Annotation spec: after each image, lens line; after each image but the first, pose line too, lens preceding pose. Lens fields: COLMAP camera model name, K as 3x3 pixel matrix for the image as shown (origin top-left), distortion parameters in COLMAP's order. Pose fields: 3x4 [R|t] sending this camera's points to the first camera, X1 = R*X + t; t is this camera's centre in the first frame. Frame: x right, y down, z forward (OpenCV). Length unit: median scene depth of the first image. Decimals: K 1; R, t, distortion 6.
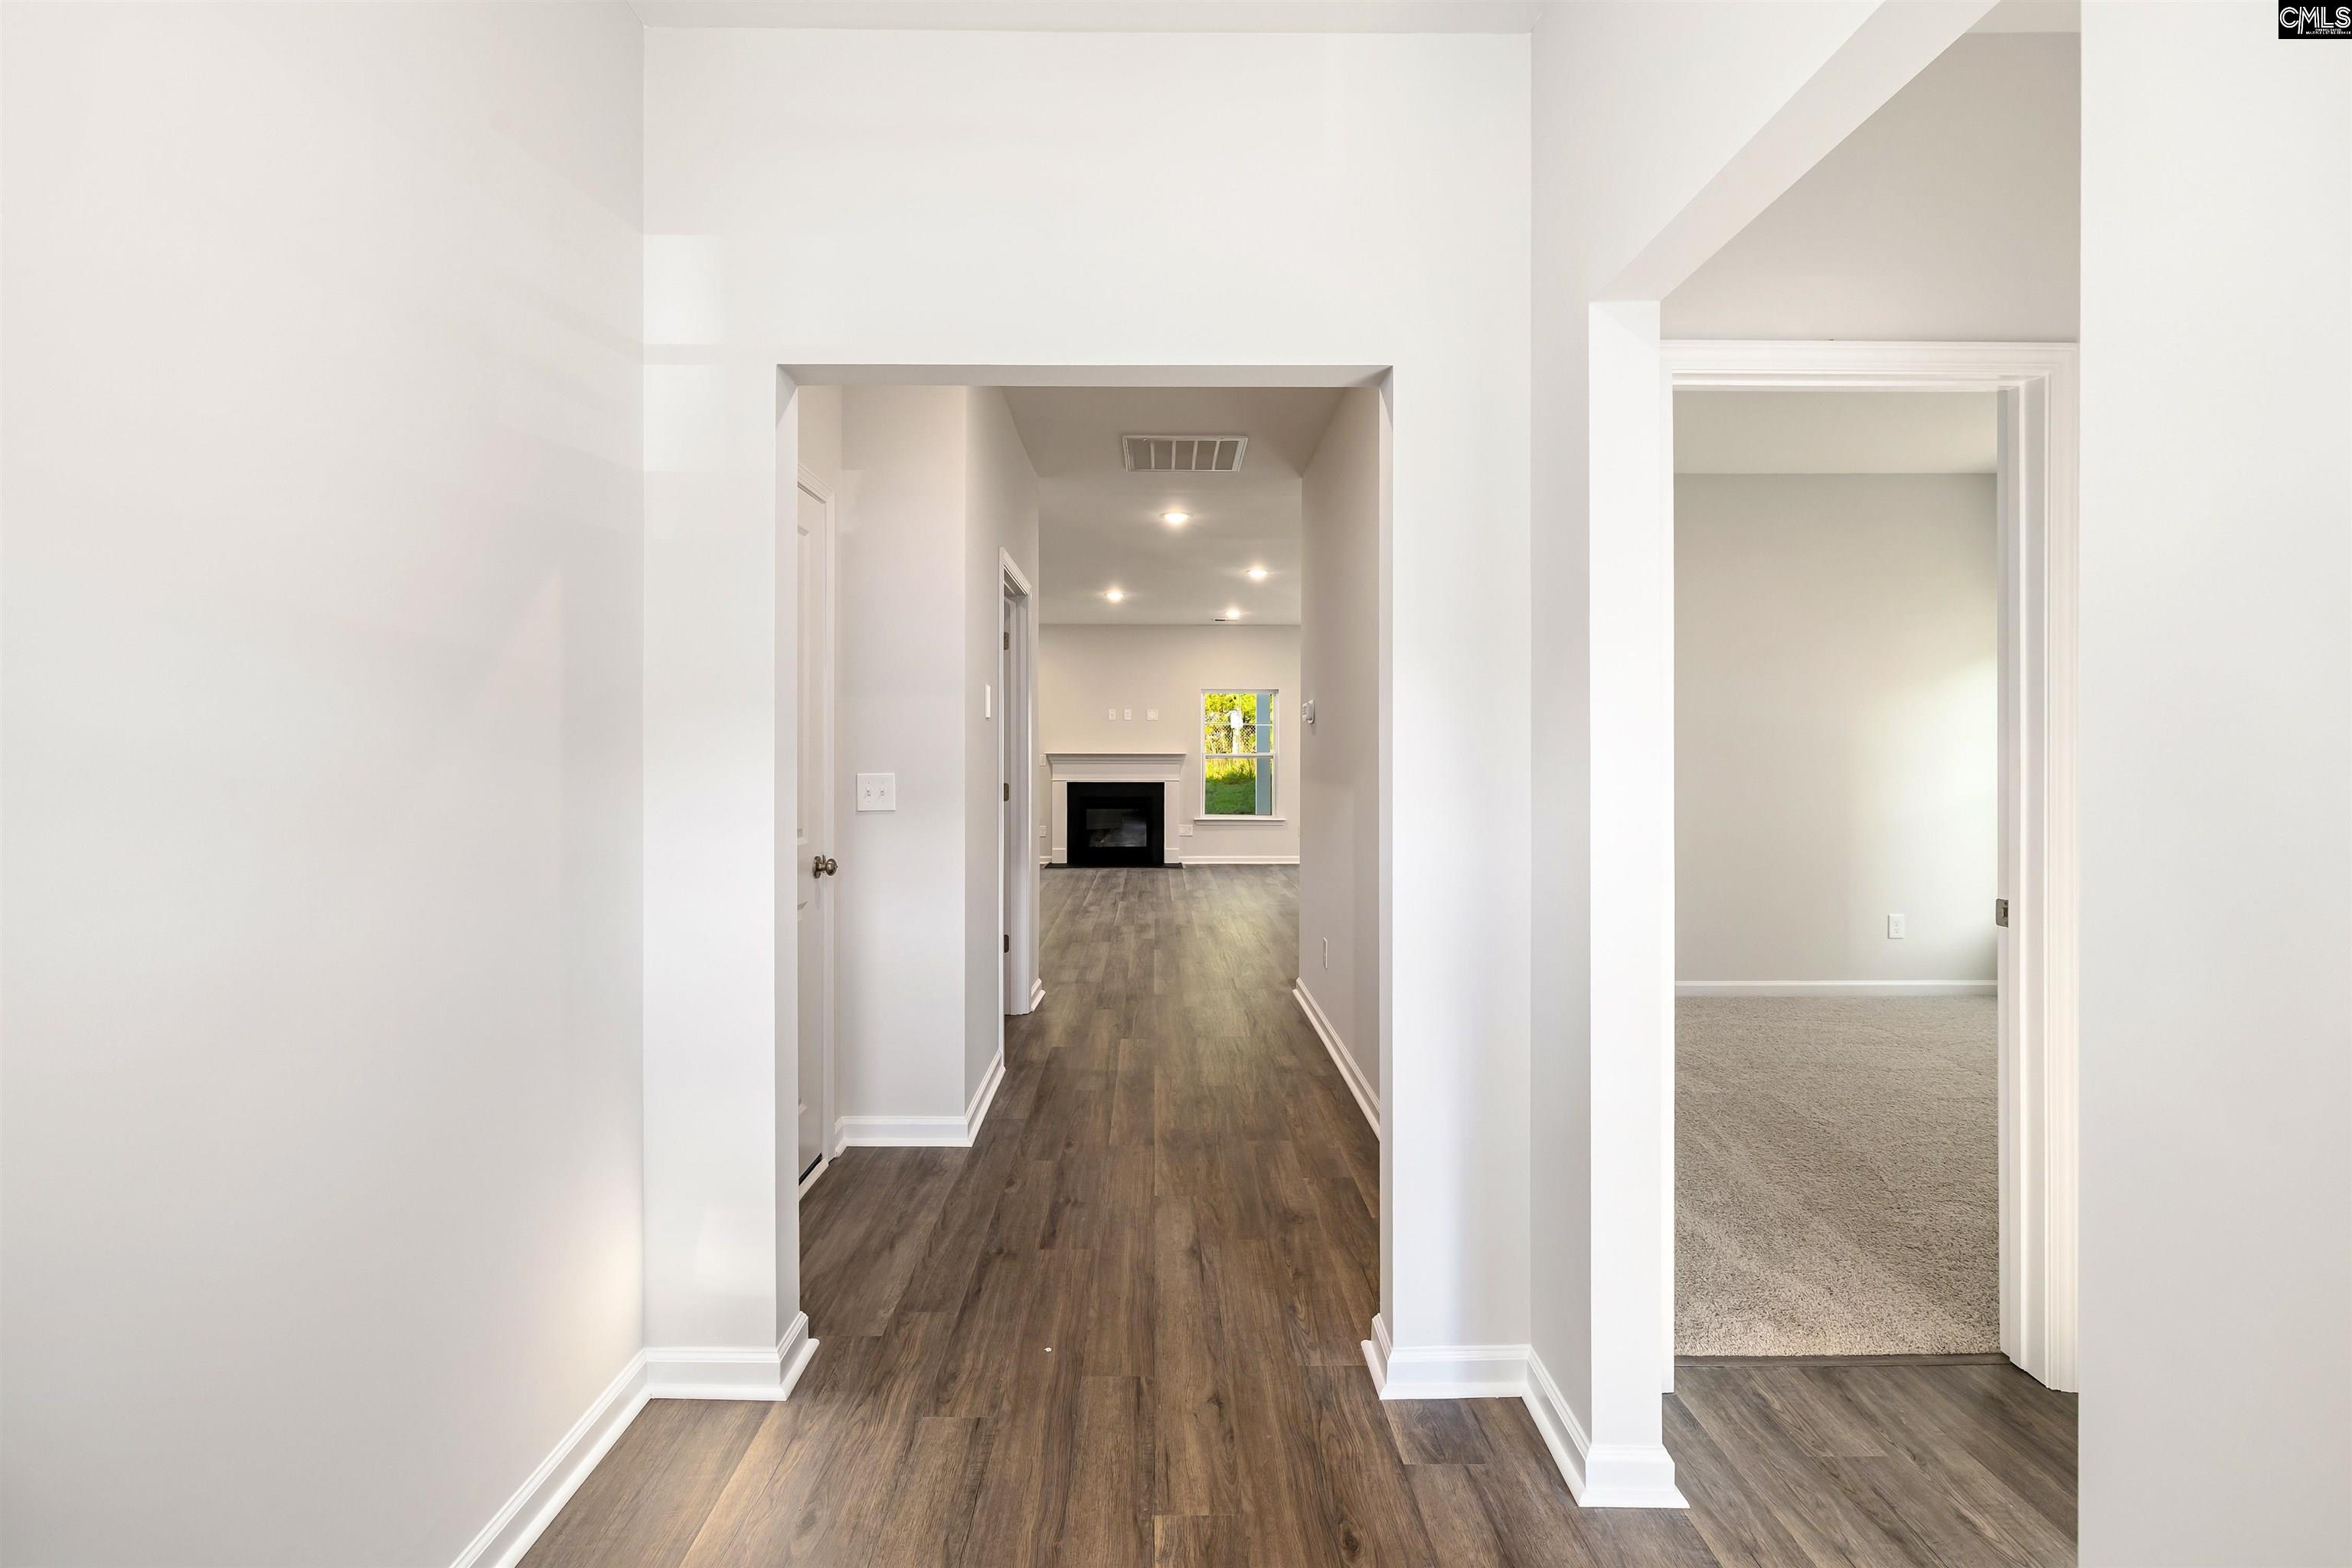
lens RADIAL K [[1013.4, 0, 1175.4], [0, 1013.4, 775.8], [0, 0, 1]] dist [-0.000638, 0.001405]
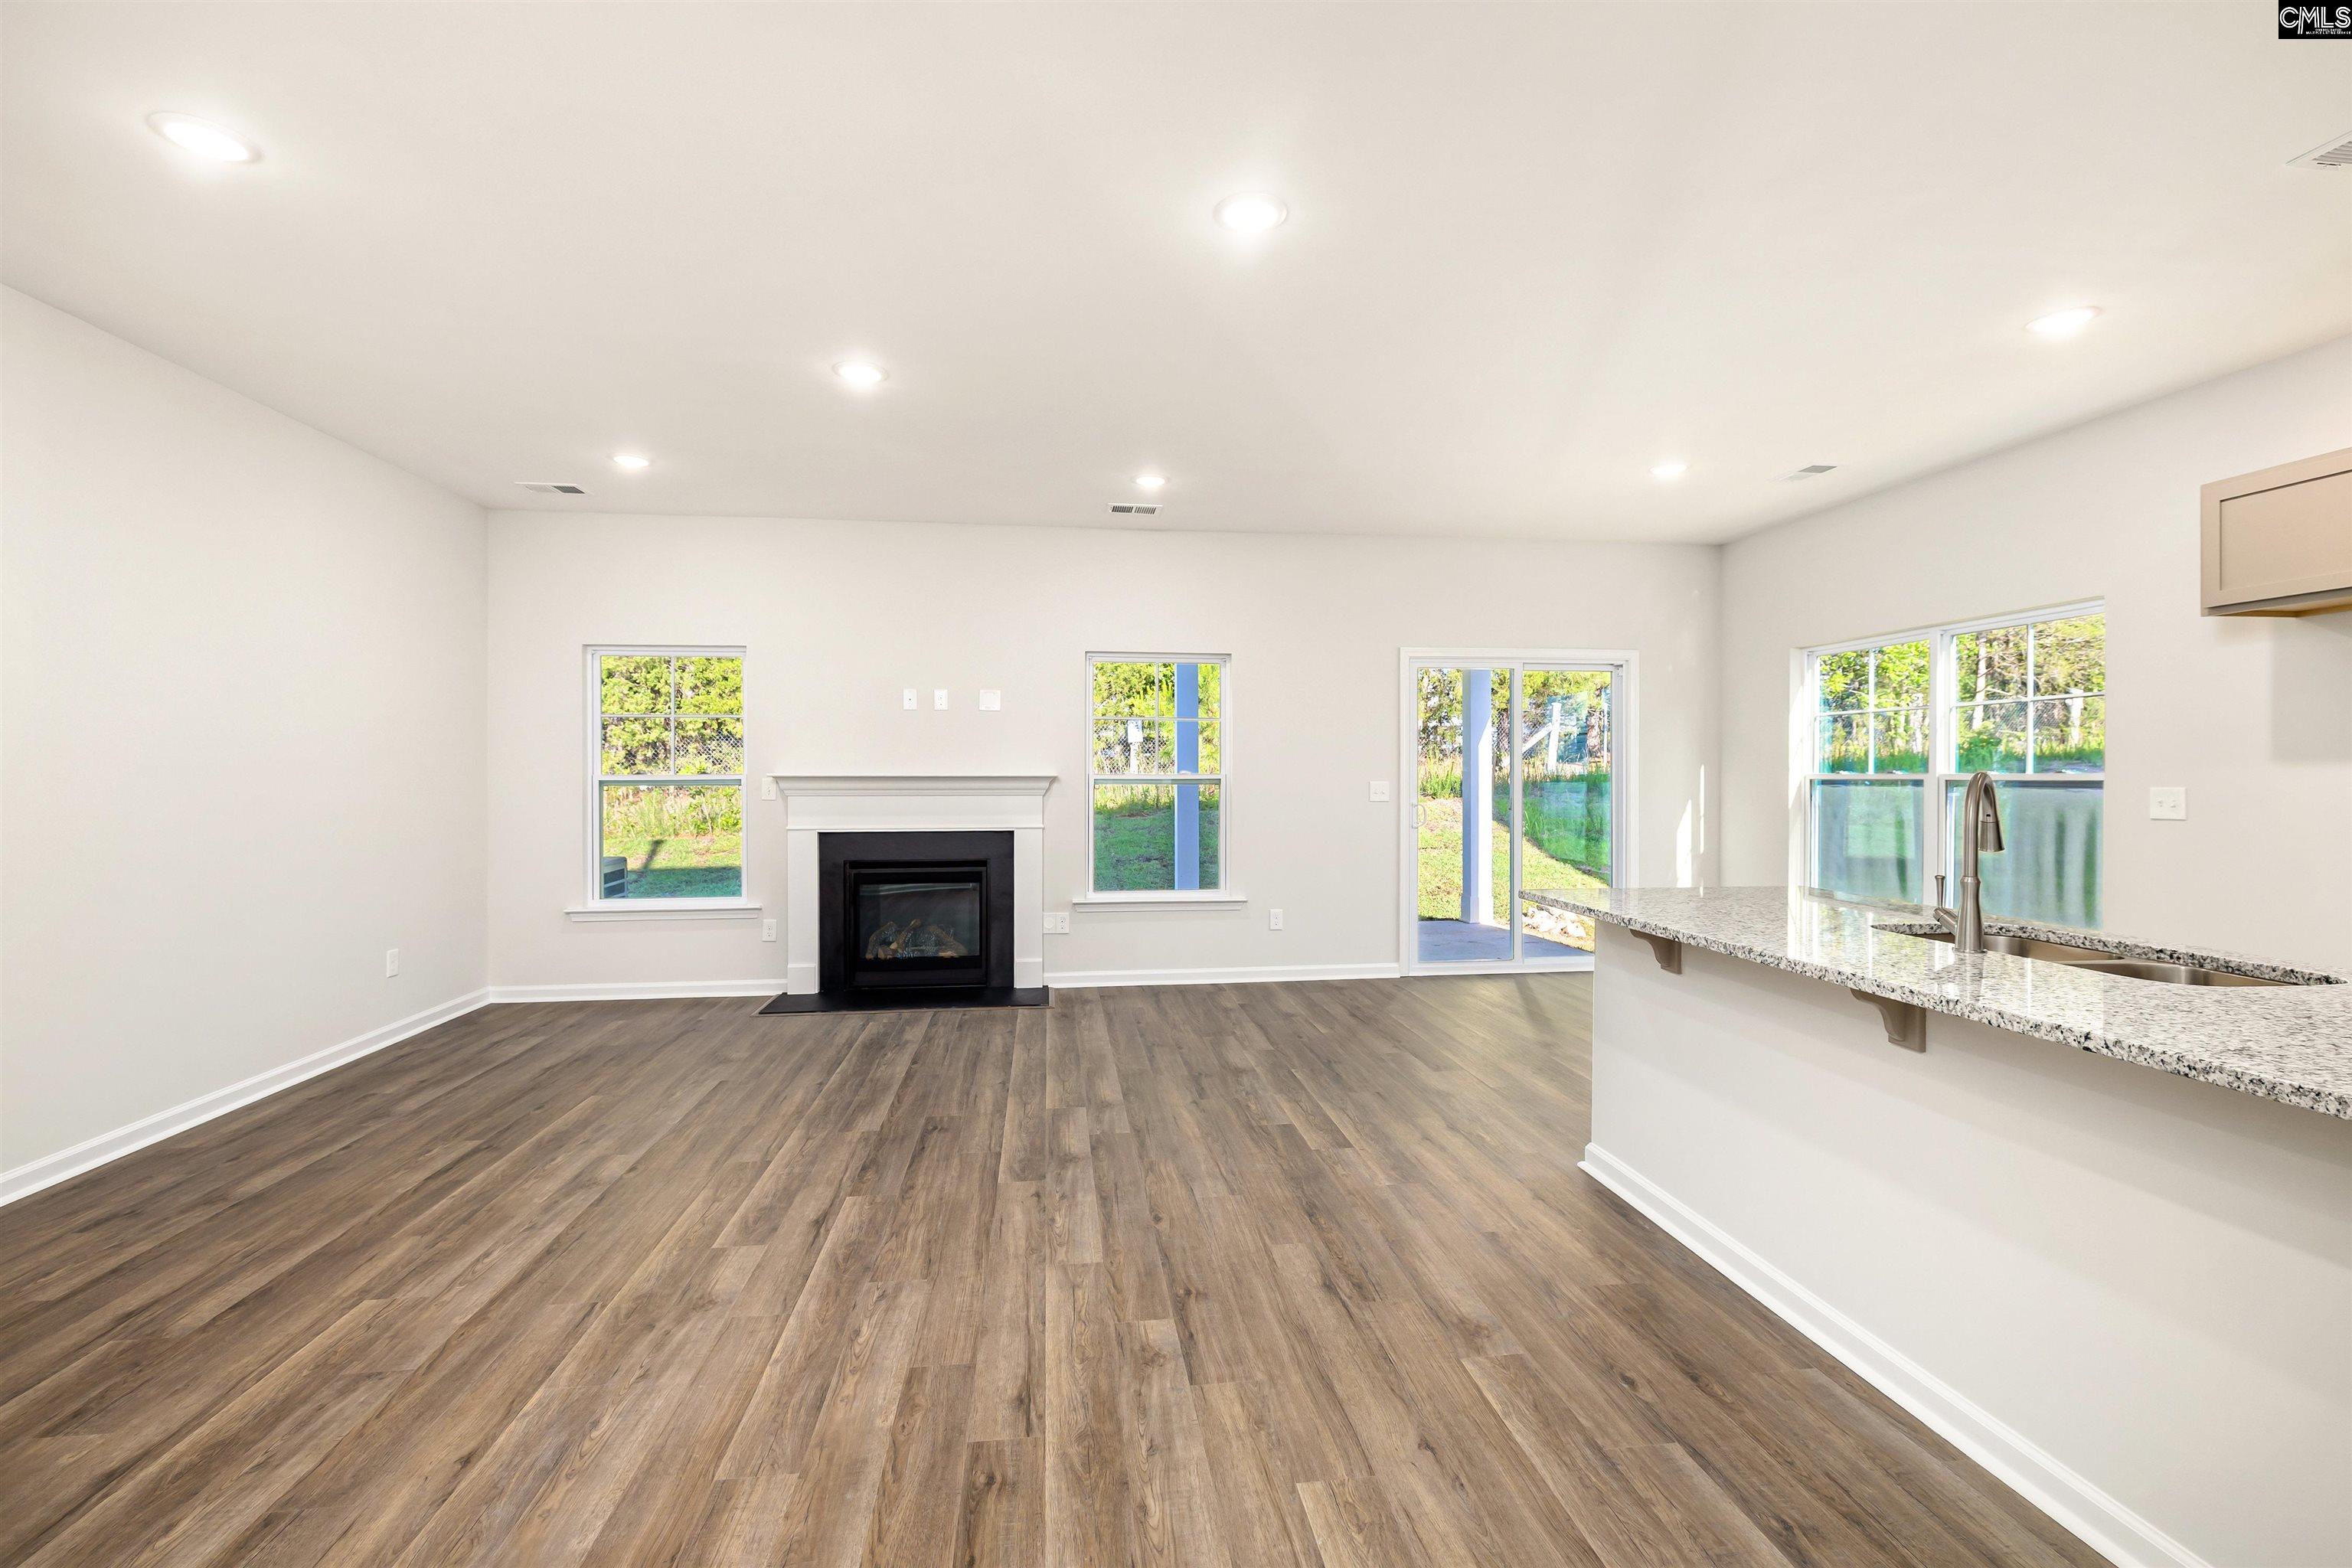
lens RADIAL K [[1013.4, 0, 1178.8], [0, 1013.4, 801.4], [0, 0, 1]] dist [-0.000638, 0.001405]
pose [[0.993968, -0.008525, 0.109339, 0.016465], [0.008049, 0.999956, 0.004792, -0.009857], [-0.109375, -0.003883, 0.993993, 0.474497]]
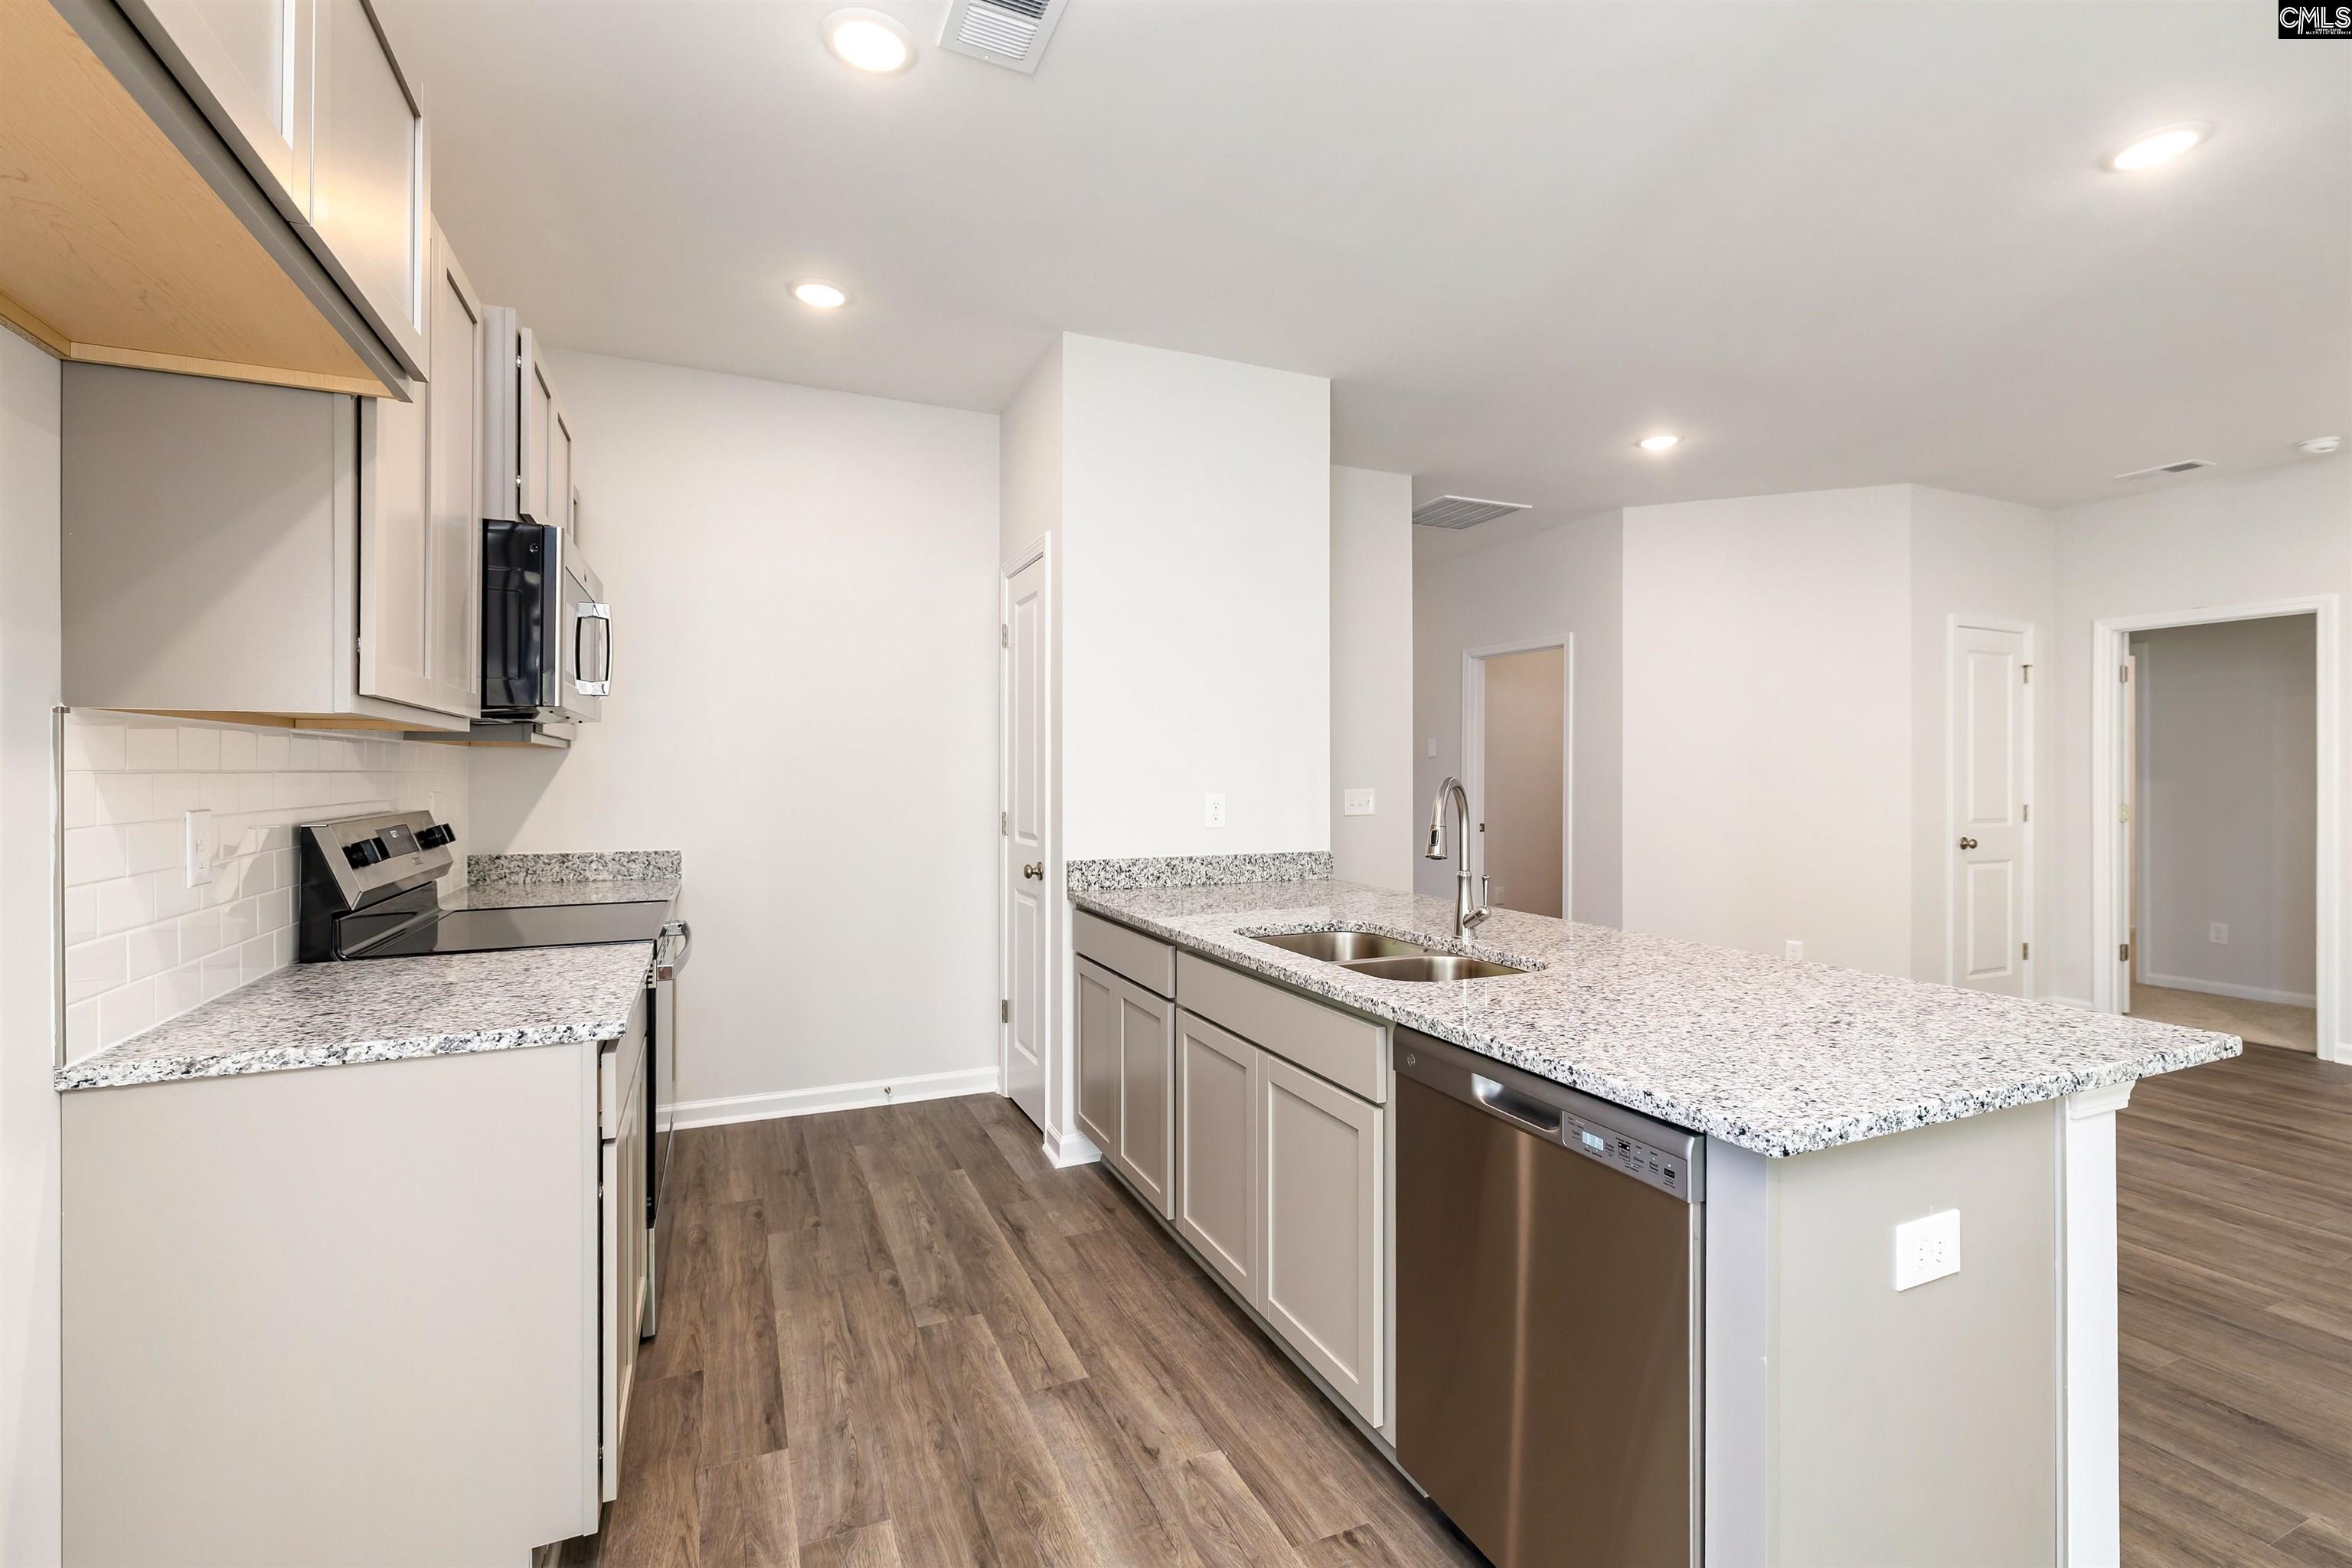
lens RADIAL K [[1013.4, 0, 1178.3], [0, 1013.4, 776.4], [0, 0, 1]] dist [-0.000638, 0.001405]
pose [[-0.920970, -0.006521, -0.389579, 0.314385], [-0.016669, 0.999604, 0.022674, -0.016722], [0.389277, 0.027376, -0.920714, 0.807374]]
